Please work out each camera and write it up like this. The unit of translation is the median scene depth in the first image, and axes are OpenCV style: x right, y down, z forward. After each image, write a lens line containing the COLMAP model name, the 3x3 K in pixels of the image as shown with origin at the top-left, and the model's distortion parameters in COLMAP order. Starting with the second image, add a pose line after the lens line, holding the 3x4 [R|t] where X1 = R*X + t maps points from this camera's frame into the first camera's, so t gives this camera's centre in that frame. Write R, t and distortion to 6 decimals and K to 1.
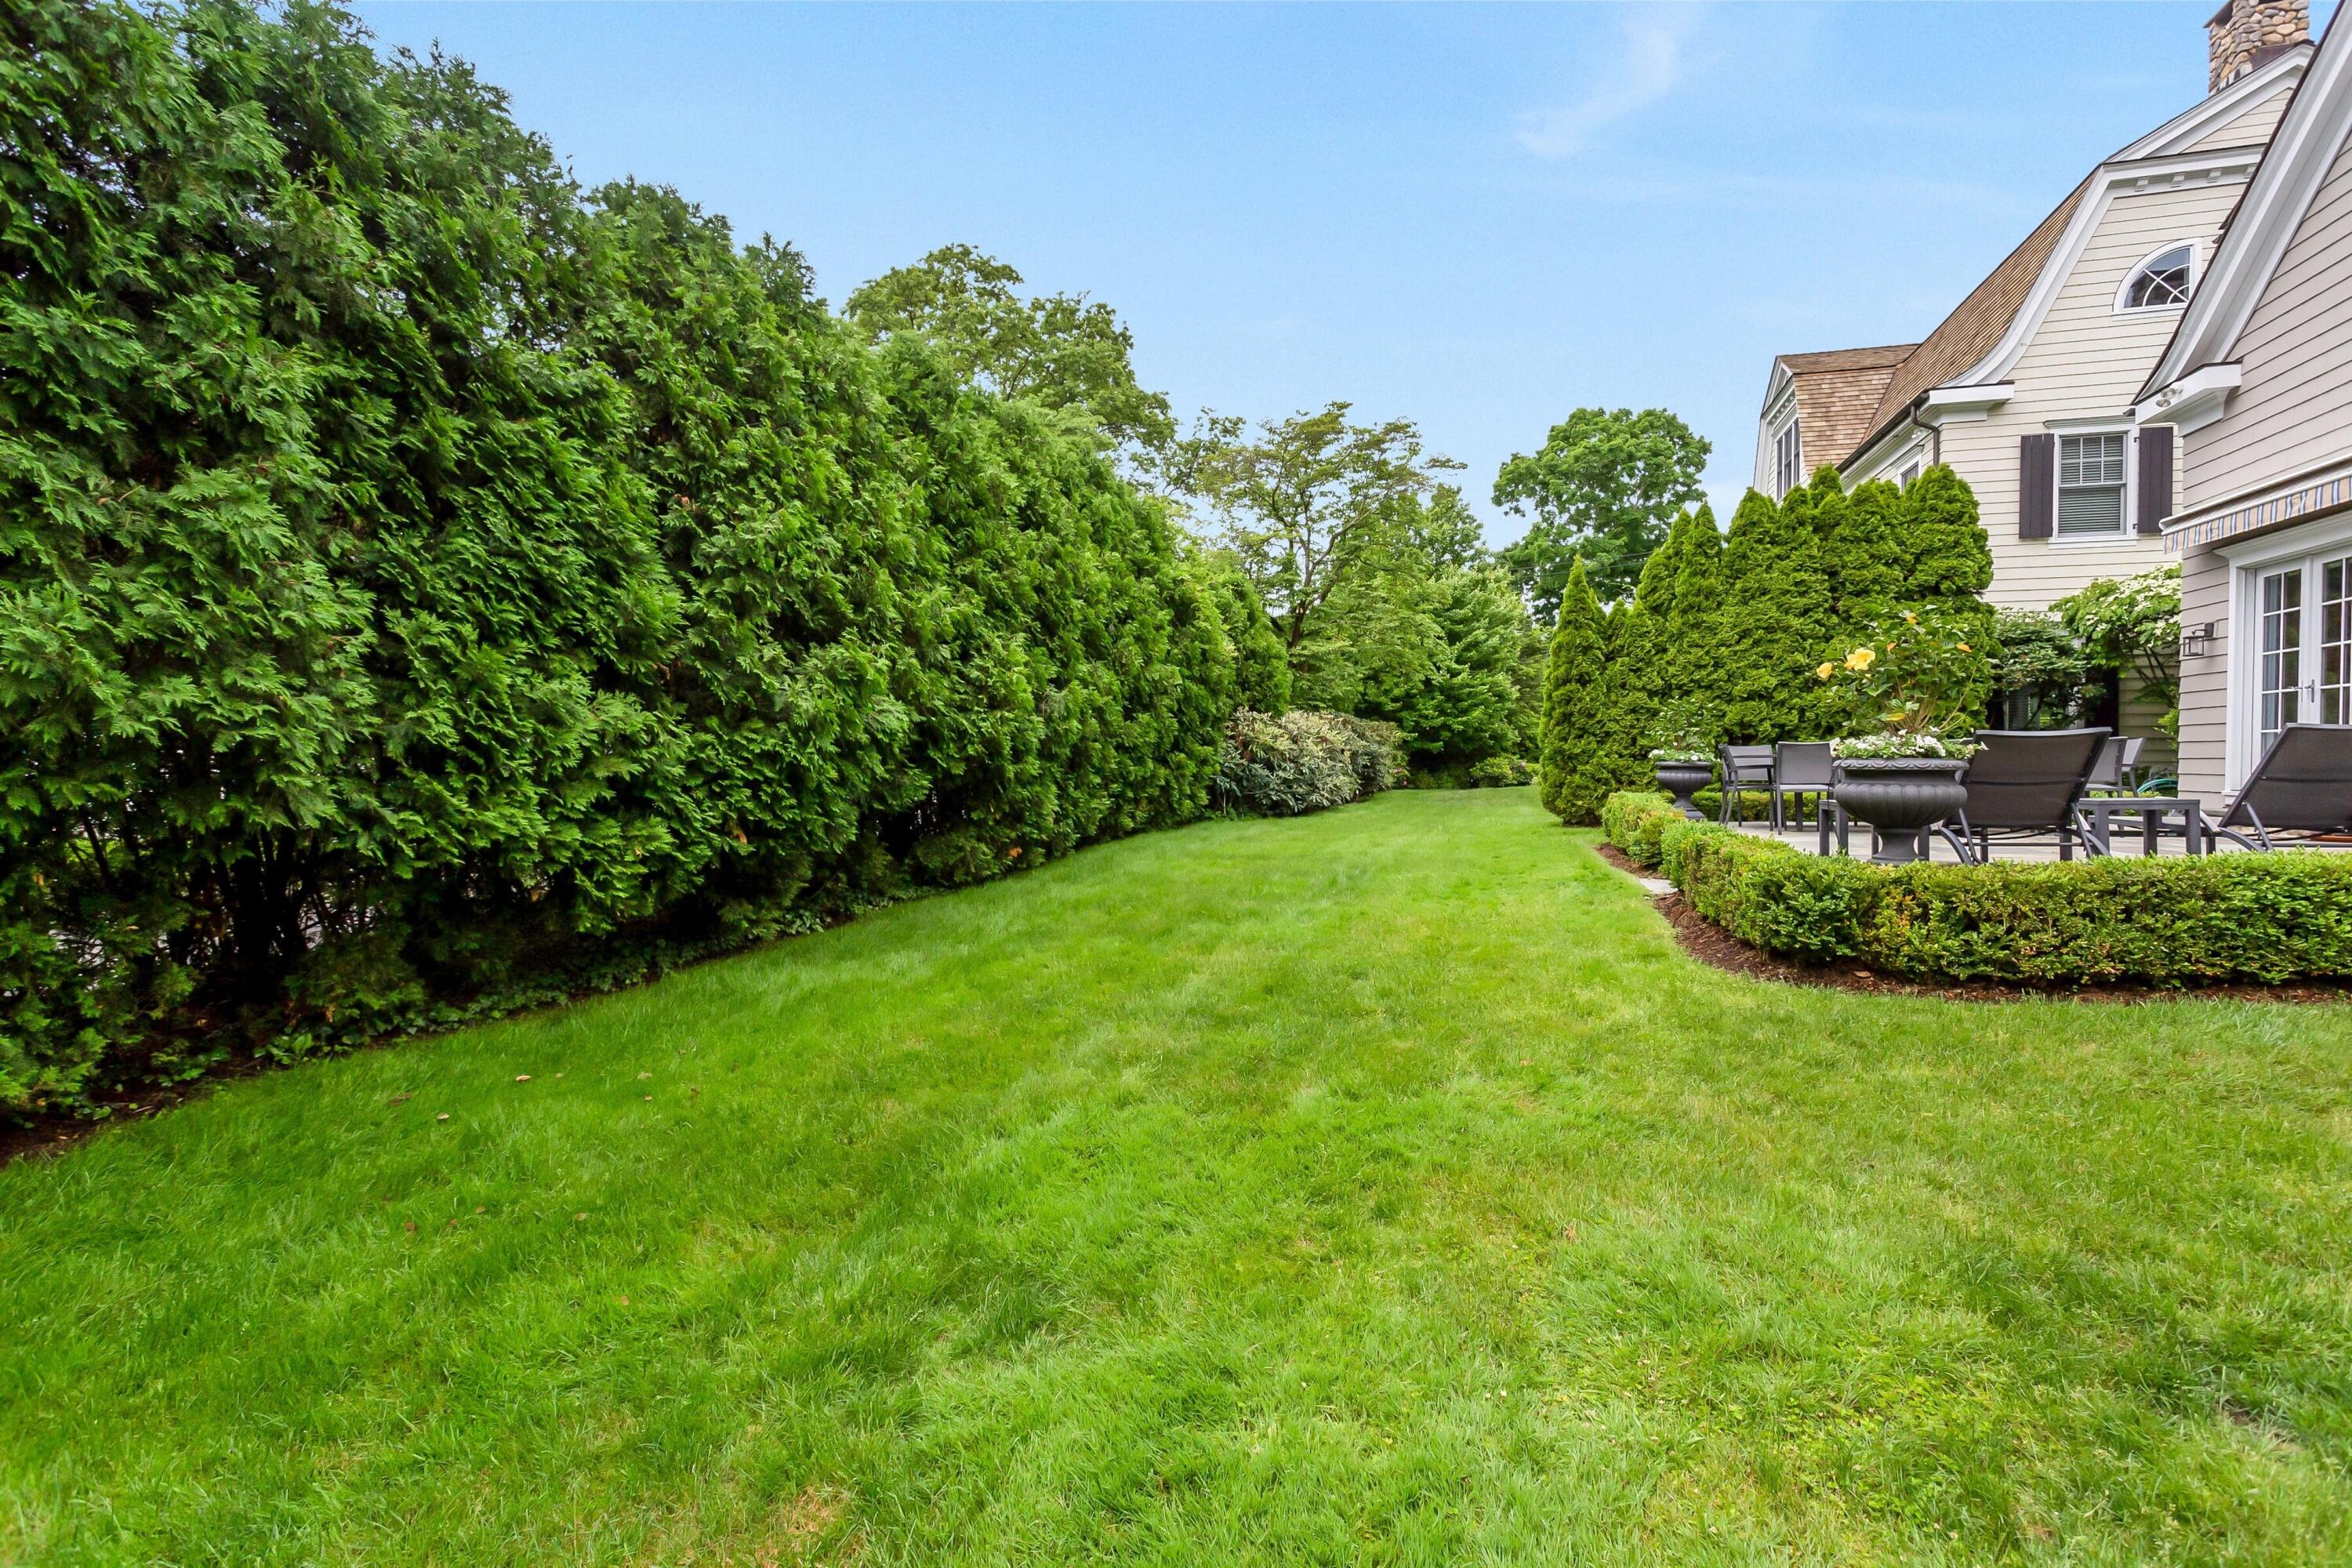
lens RADIAL K [[1132.4, 0, 1176.7], [0, 1132.4, 740.3], [0, 0, 1]] dist [0.015532, -0.000232]
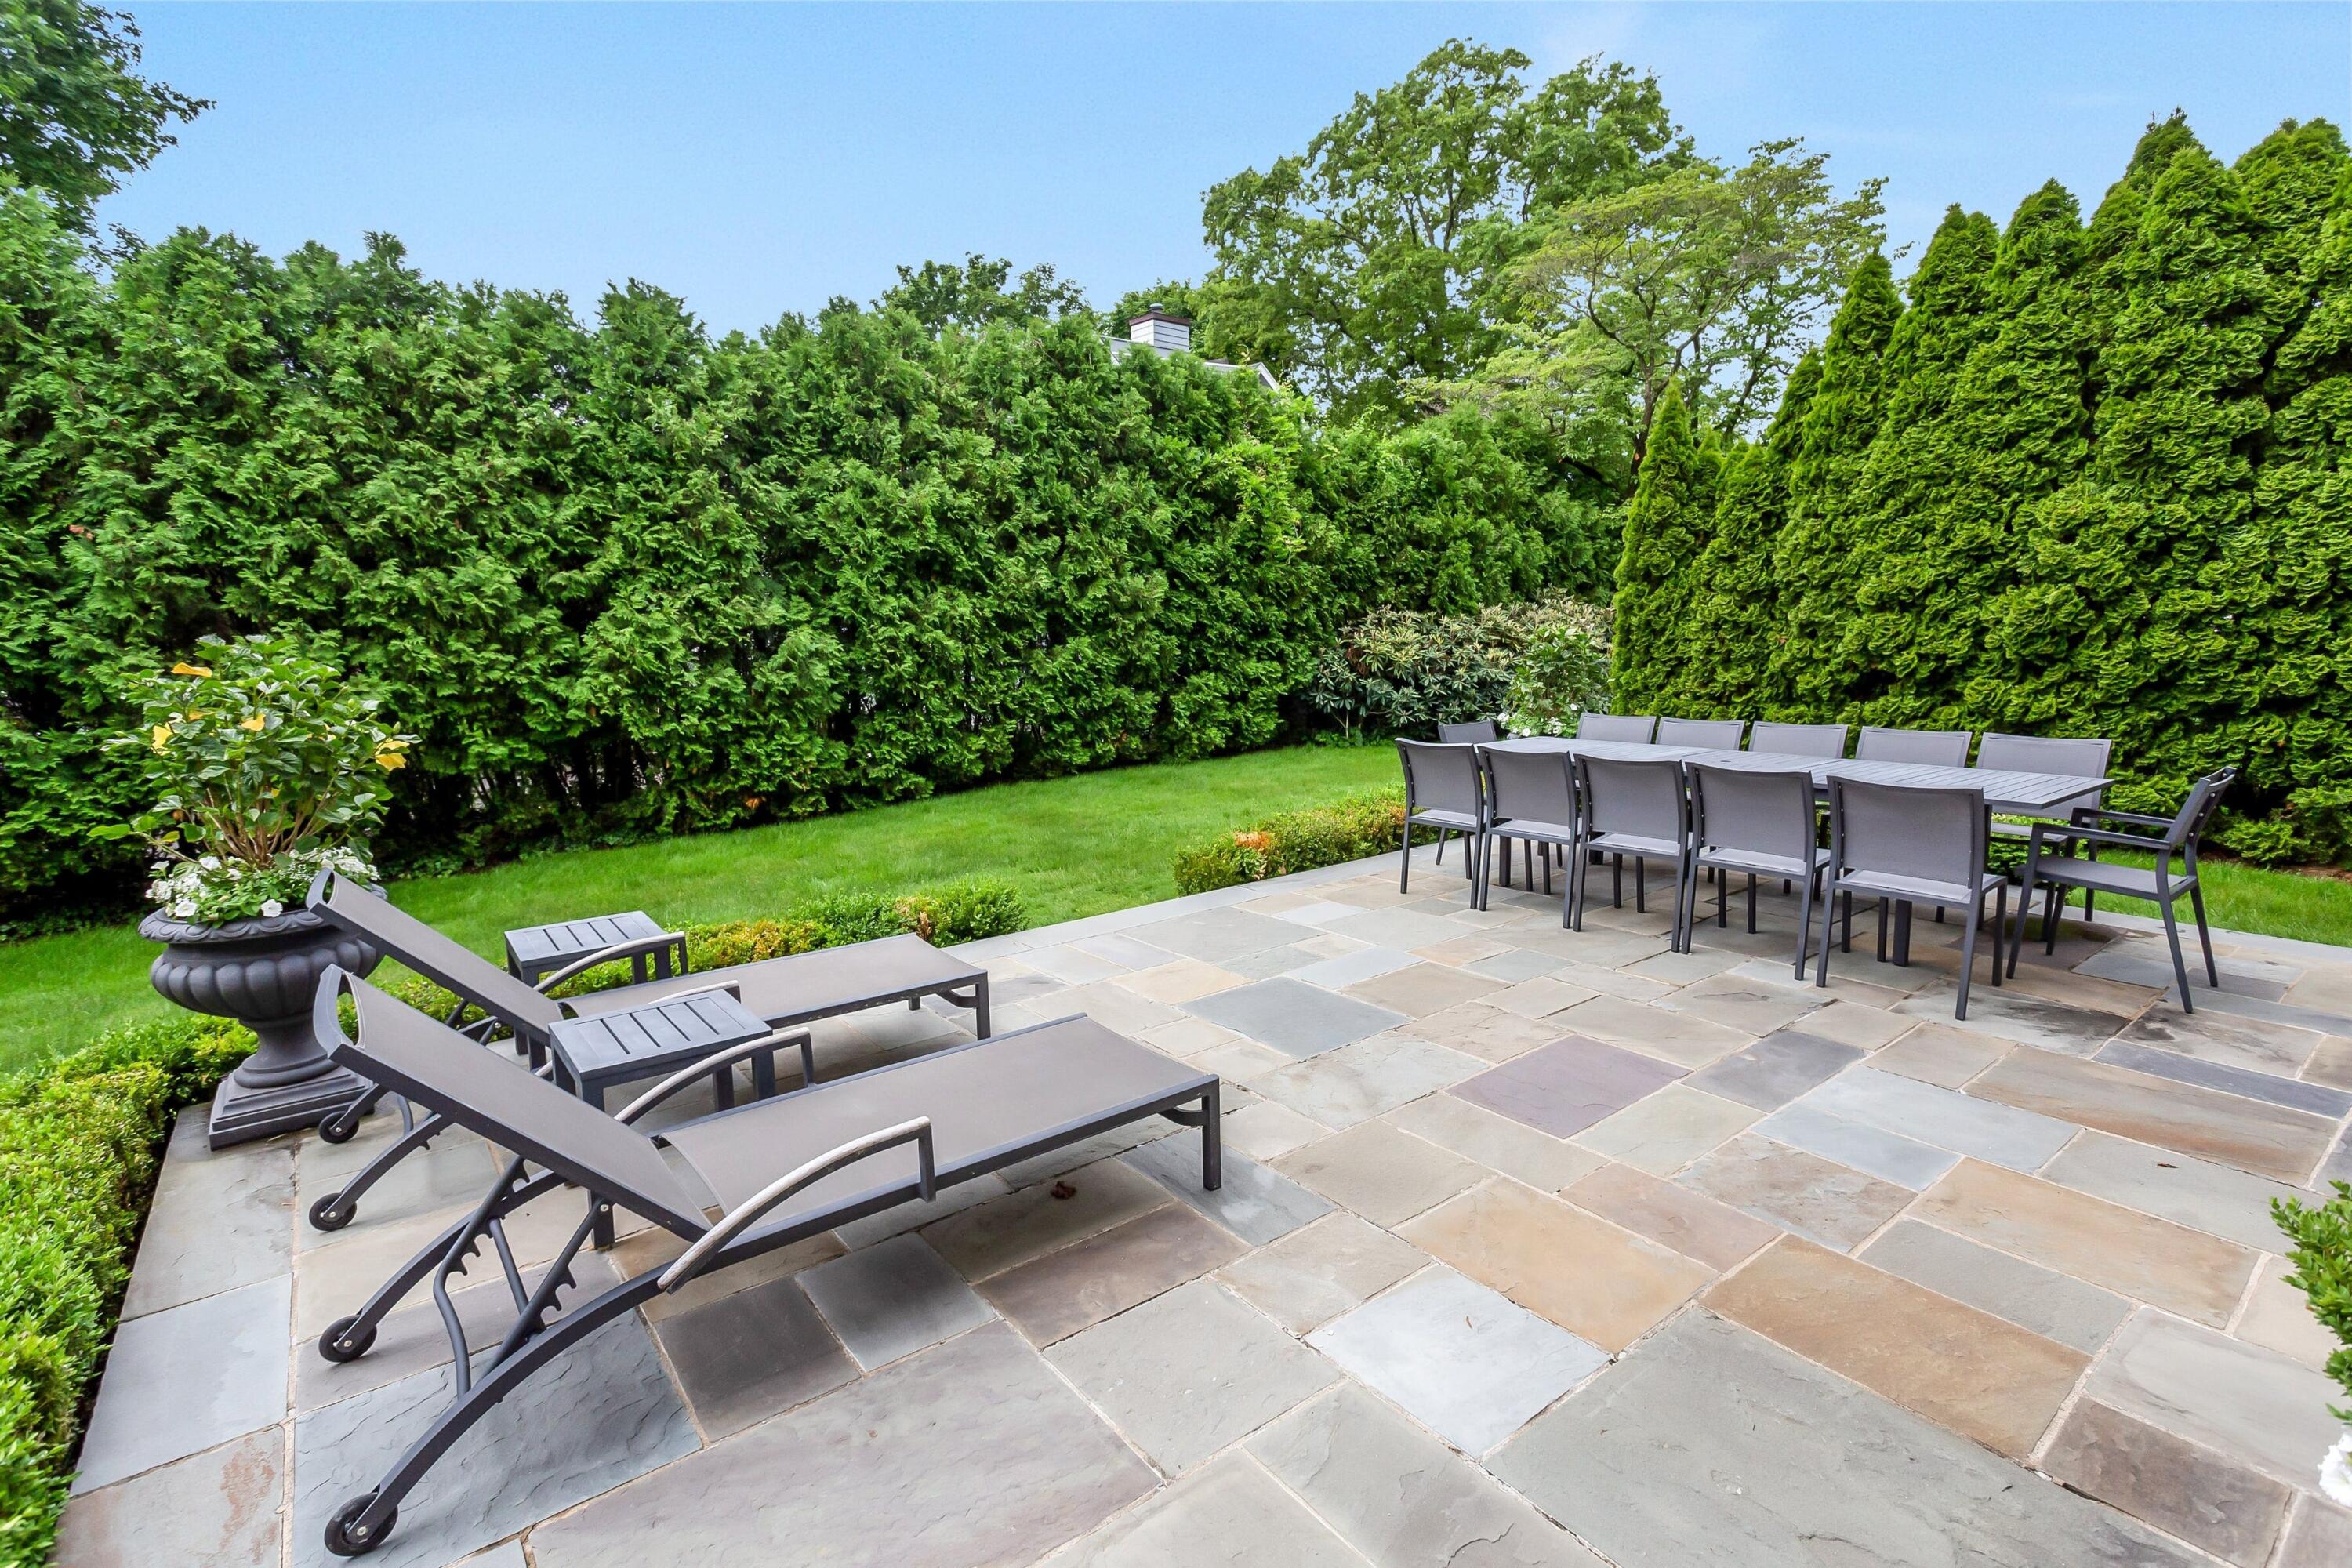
lens RADIAL K [[1132.4, 0, 1176.7], [0, 1132.4, 740.3], [0, 0, 1]] dist [0.015532, -0.000232]
pose [[0.805370, 0.053575, -0.590346, 0.557224], [0.025246, 0.991904, 0.124459, -0.050602], [0.592234, -0.115139, 0.797497, 0.335388]]
